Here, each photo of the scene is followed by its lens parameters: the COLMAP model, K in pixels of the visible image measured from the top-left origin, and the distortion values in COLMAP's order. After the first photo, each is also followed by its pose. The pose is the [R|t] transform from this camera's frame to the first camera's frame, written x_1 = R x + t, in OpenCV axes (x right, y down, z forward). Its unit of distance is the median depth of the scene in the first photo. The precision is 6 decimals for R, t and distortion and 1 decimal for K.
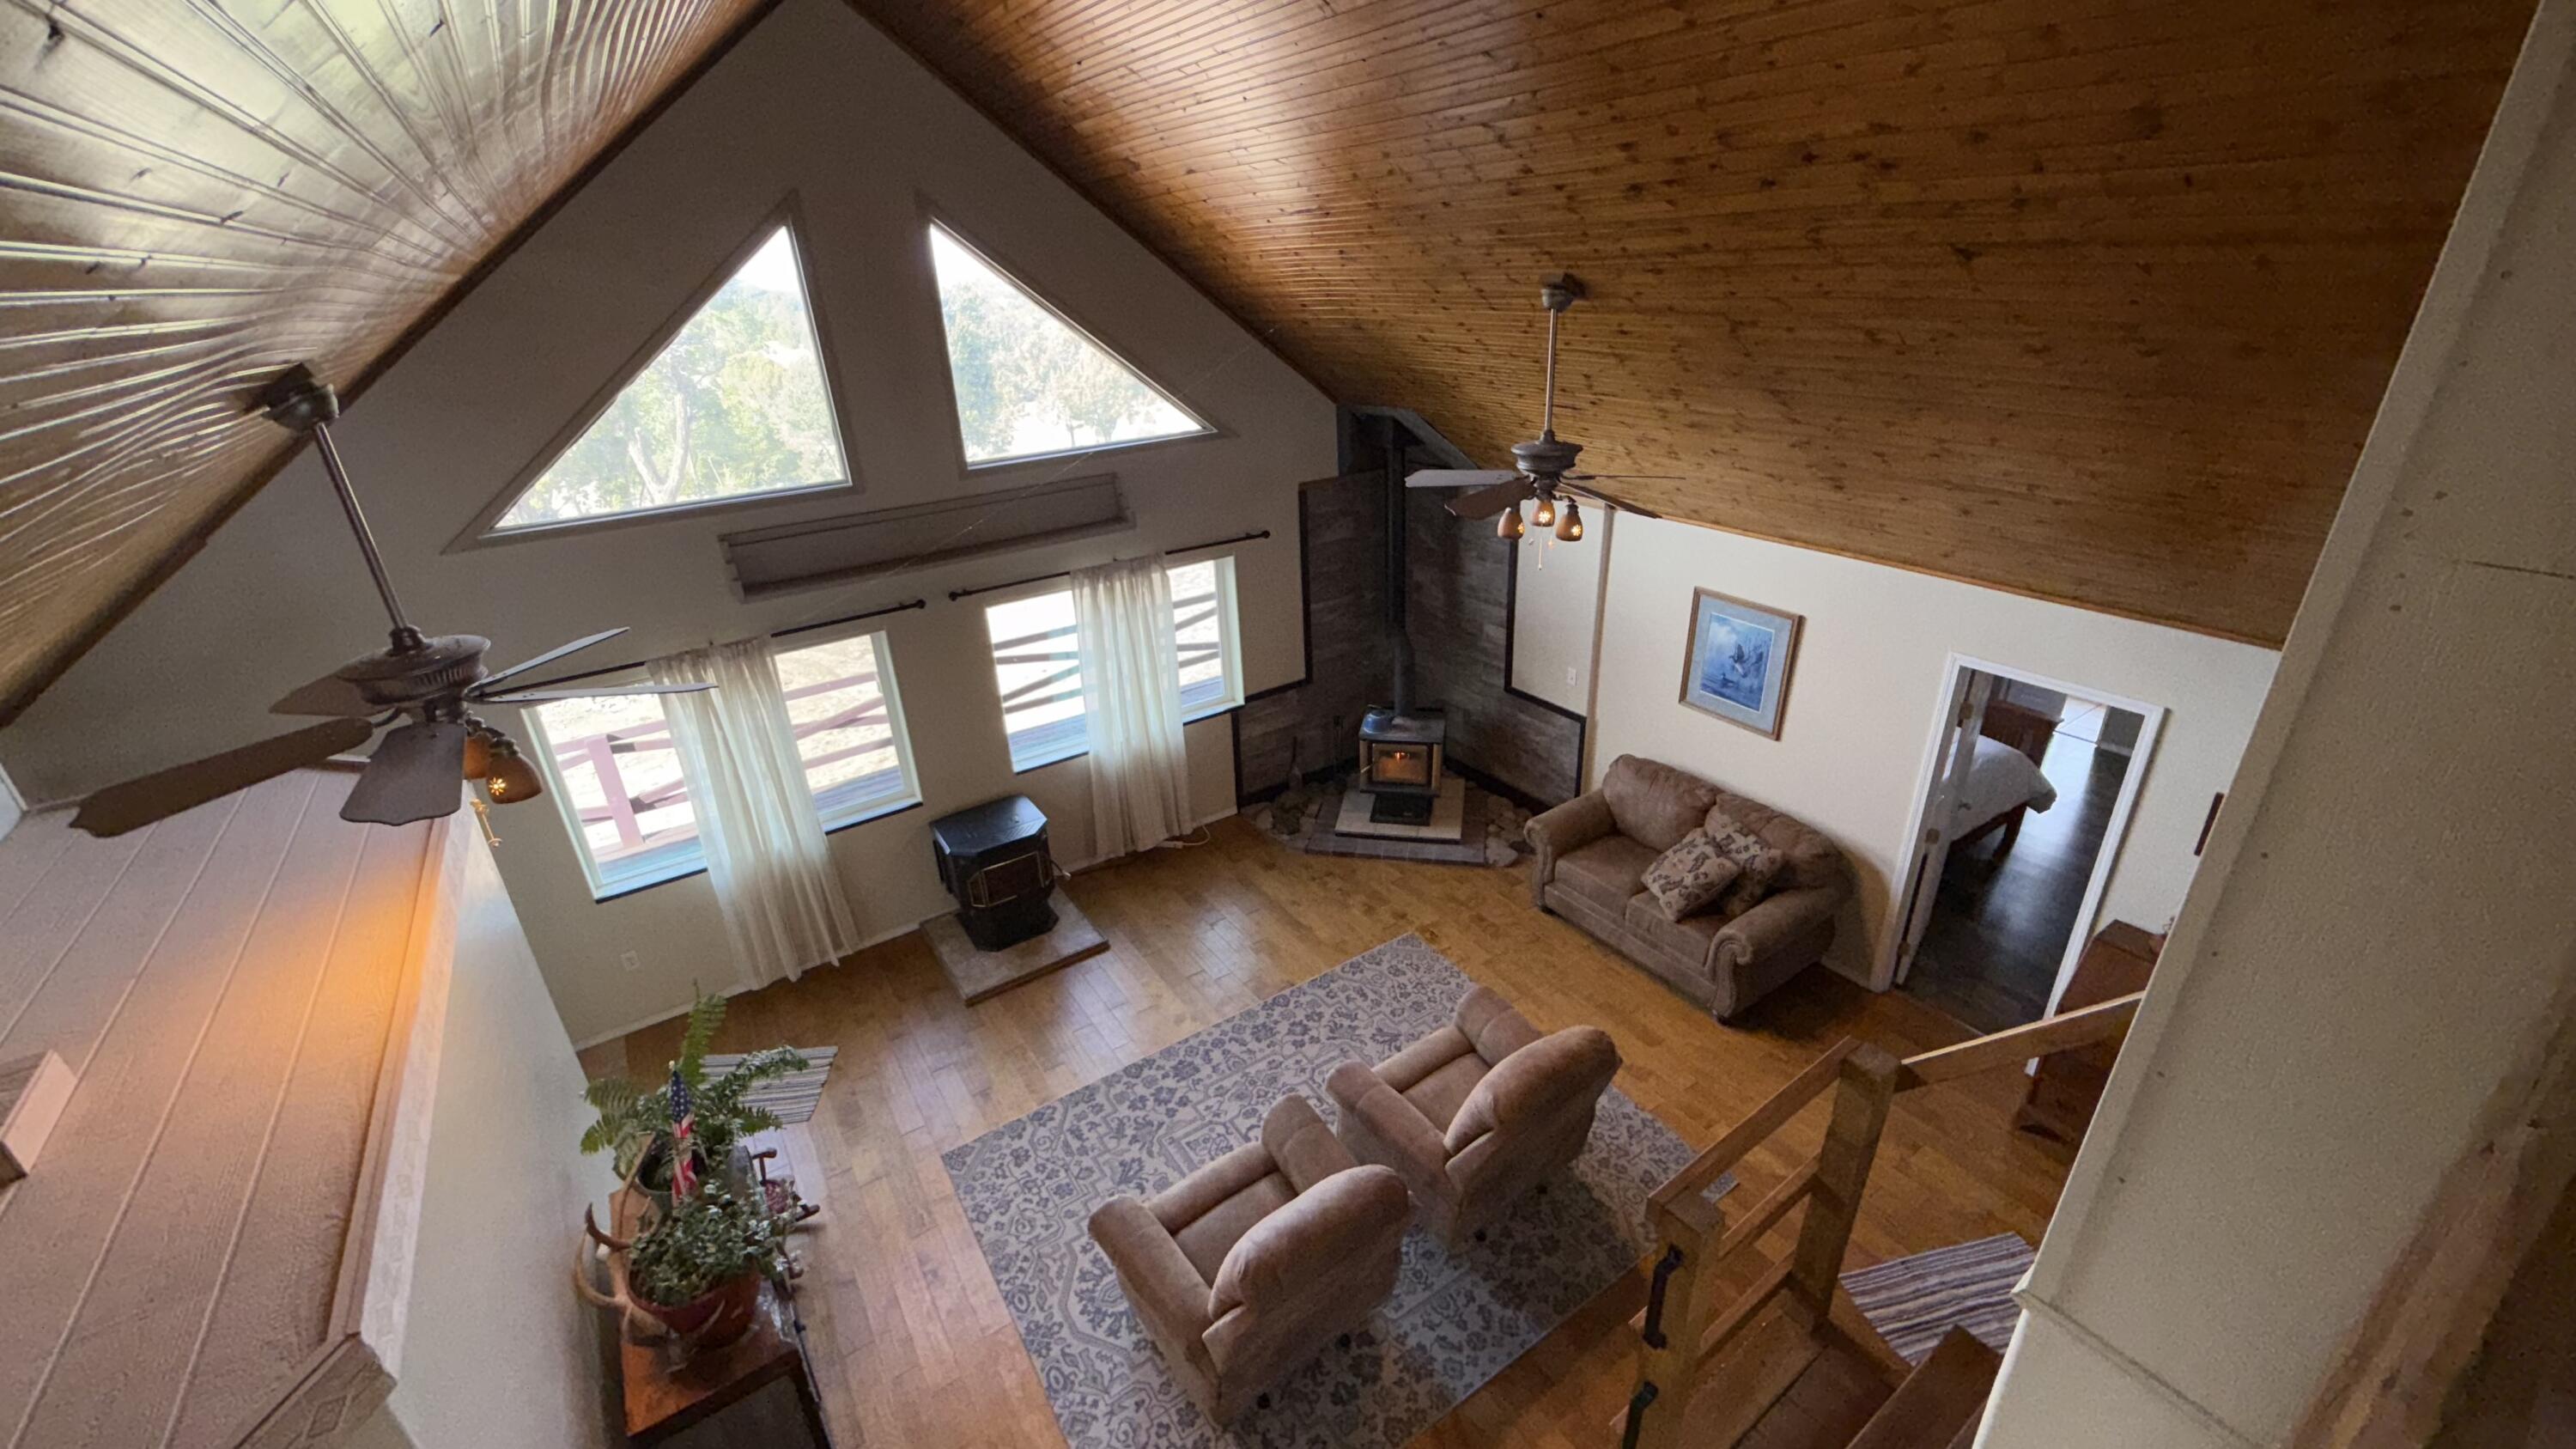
lens RADIAL K [[1027.3, 0, 1280.9], [0, 1027.3, 726.1], [0, 0, 1]] dist [0.002459, -0.000472]
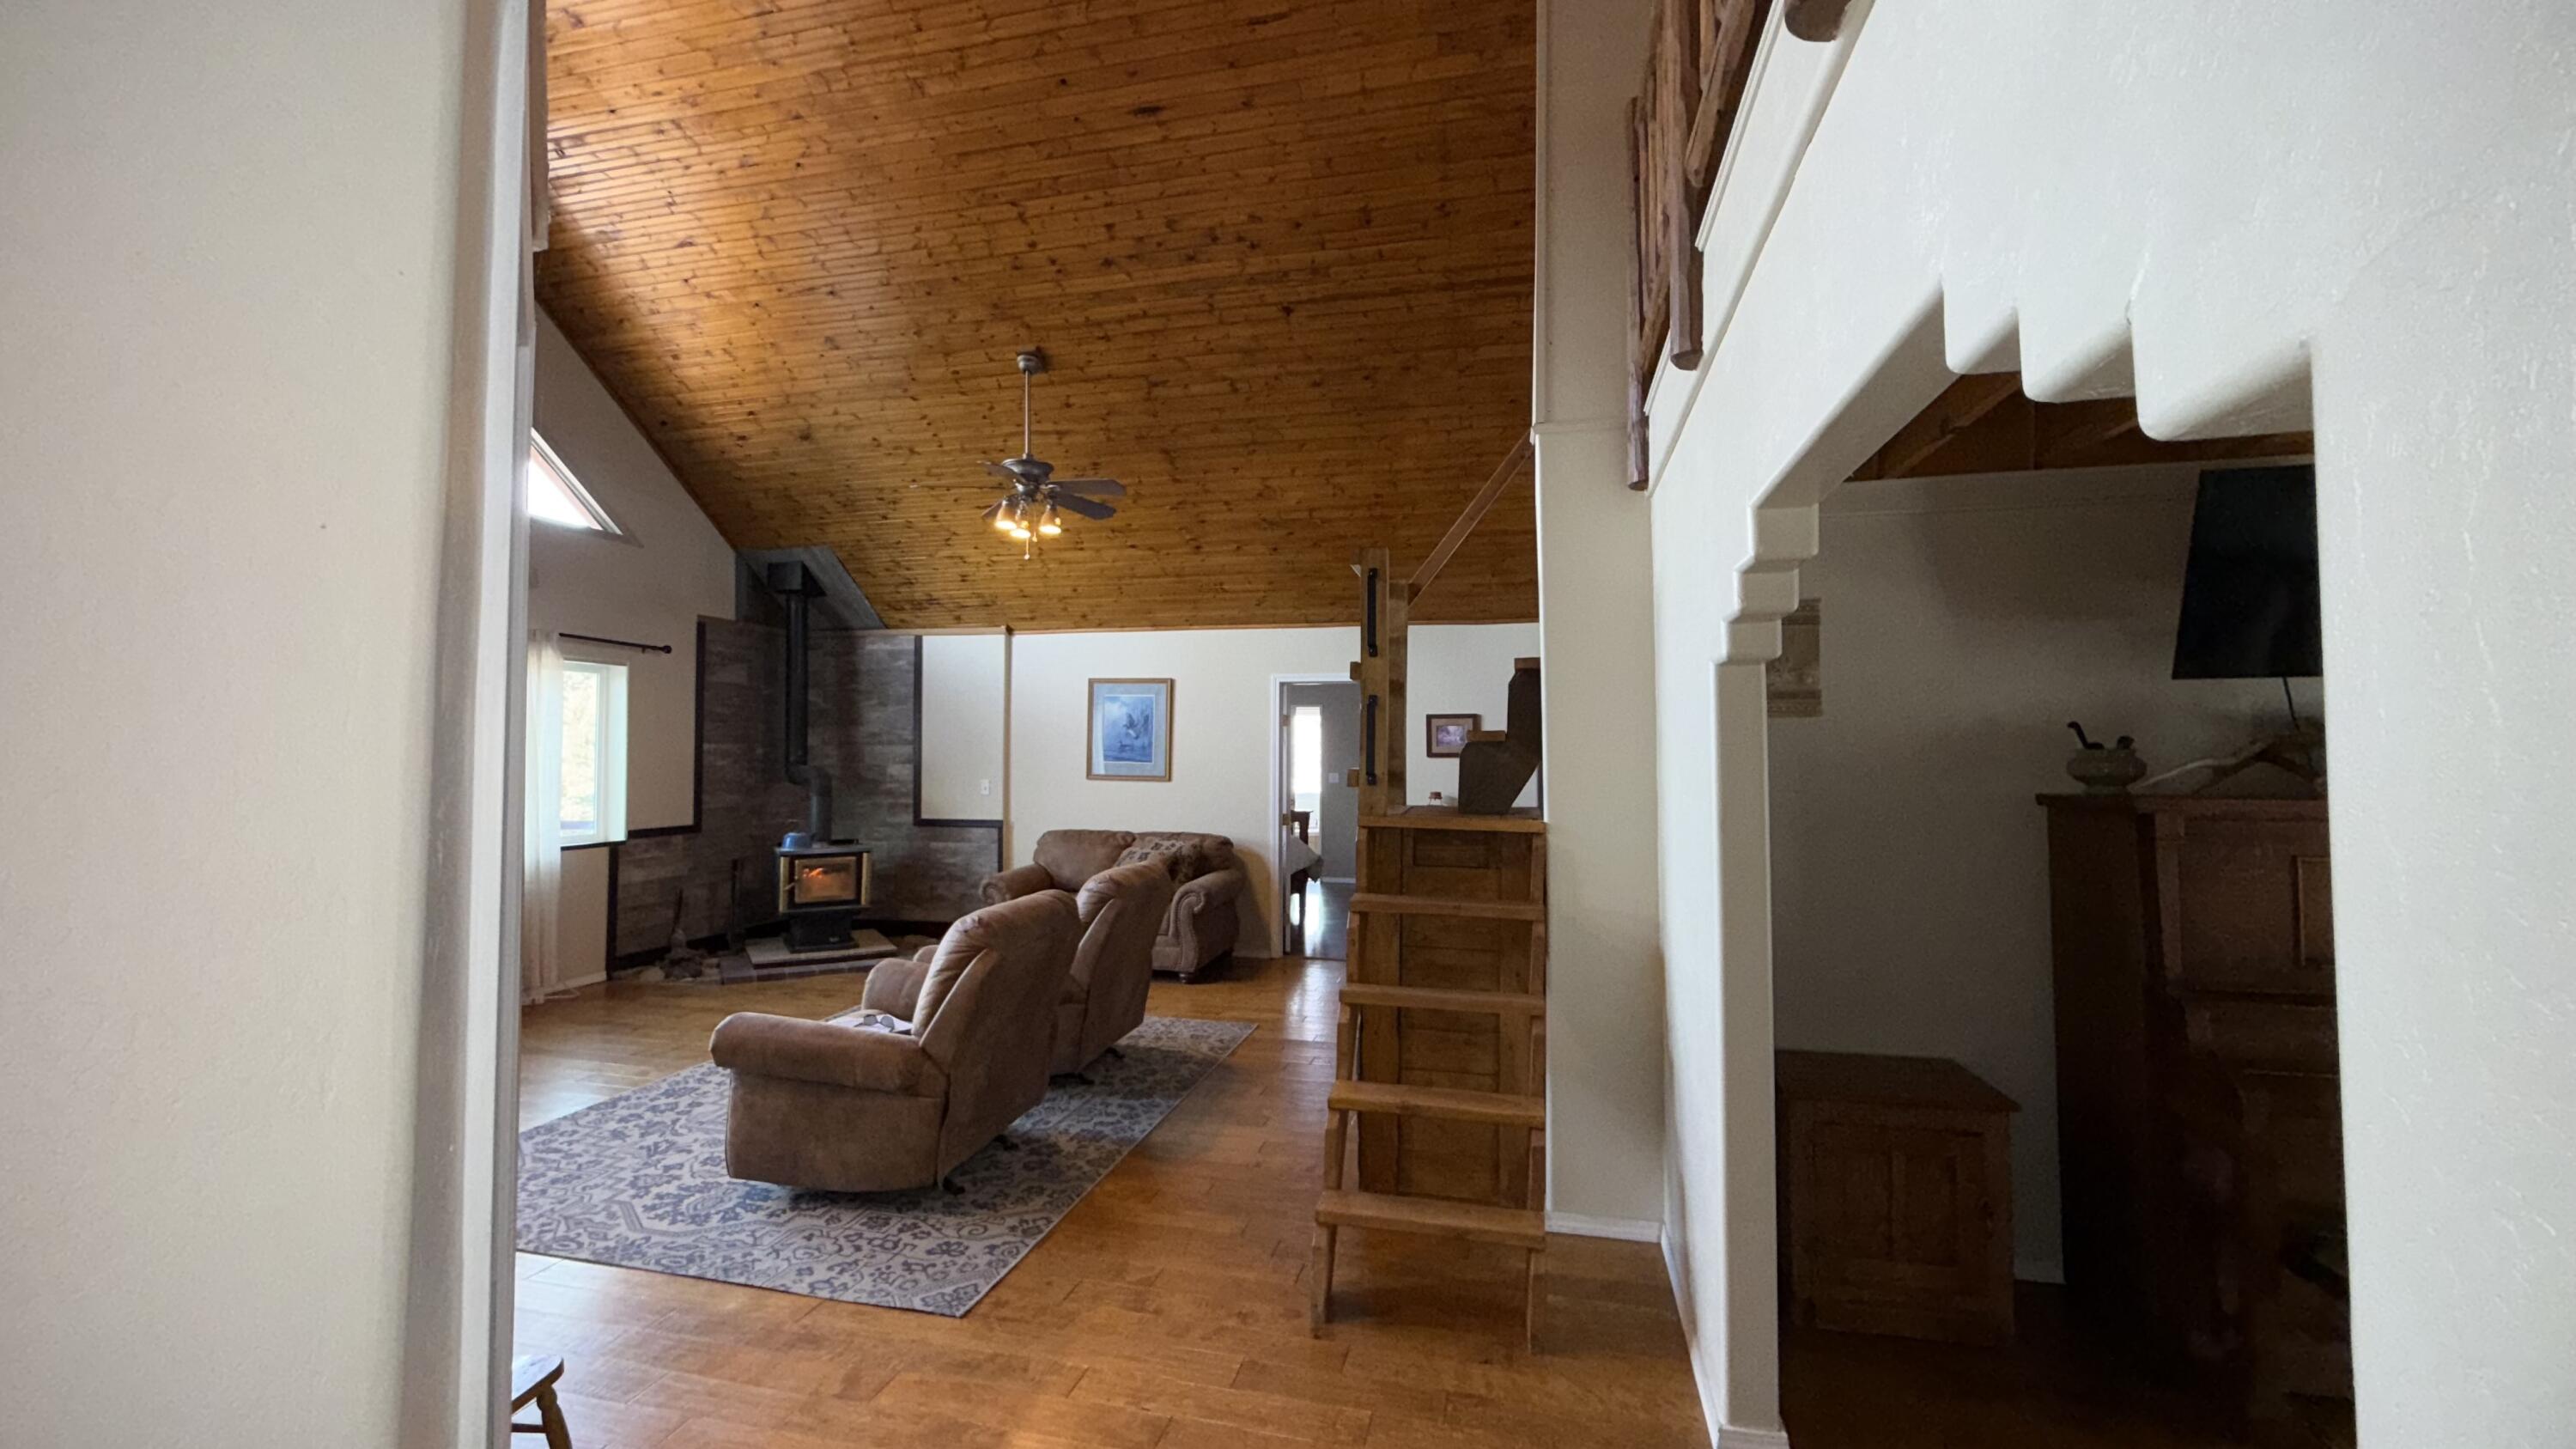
lens RADIAL K [[1027.3, 0, 1280.9], [0, 1027.3, 723.8], [0, 0, 1]] dist [0.002459, -0.000472]
pose [[0.737206, 0.064844, 0.672549, -0.301174], [0.251508, 0.897518, -0.362222, 0.476913], [-0.627113, 0.436184, 0.645347, 0.052565]]
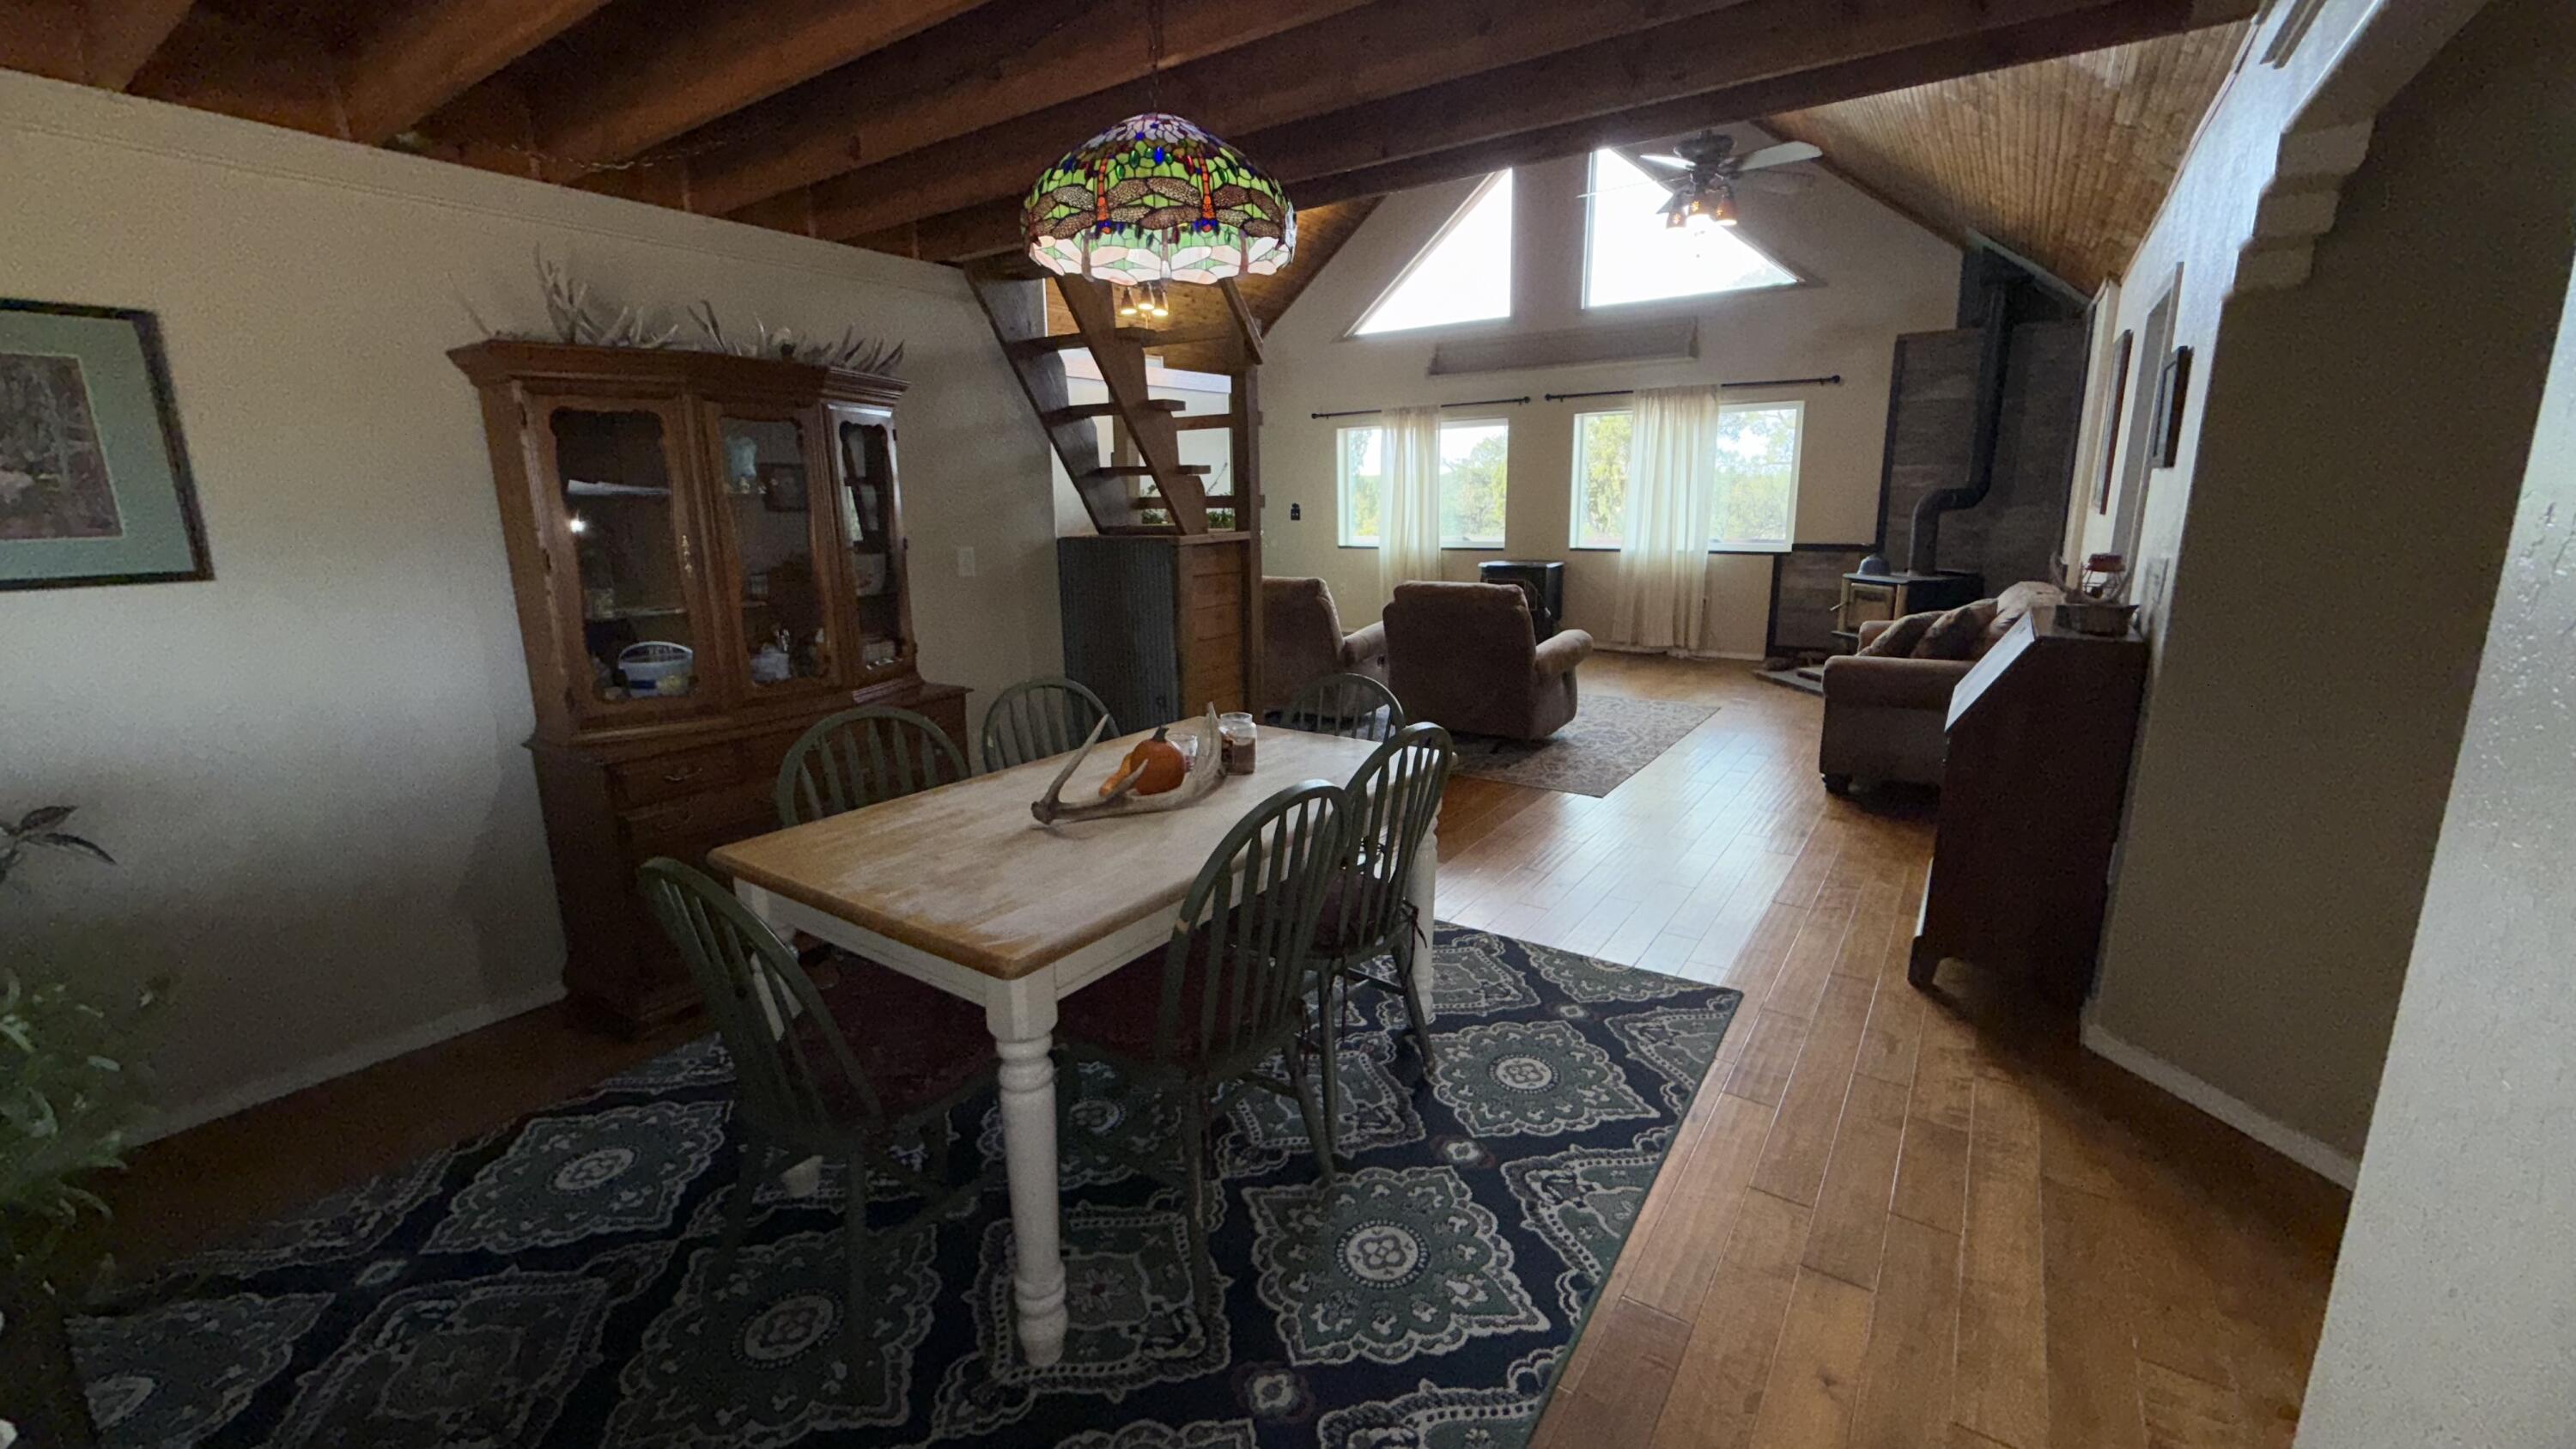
lens RADIAL K [[1027.3, 0, 1291.3], [0, 1027.3, 718.7], [0, 0, 1]] dist [0.002459, -0.000472]
pose [[0.378330, 0.235411, -0.895236, 1.030282], [-0.388143, 0.918338, 0.077456, 0.346617], [0.840364, 0.318176, 0.438808, 0.221110]]
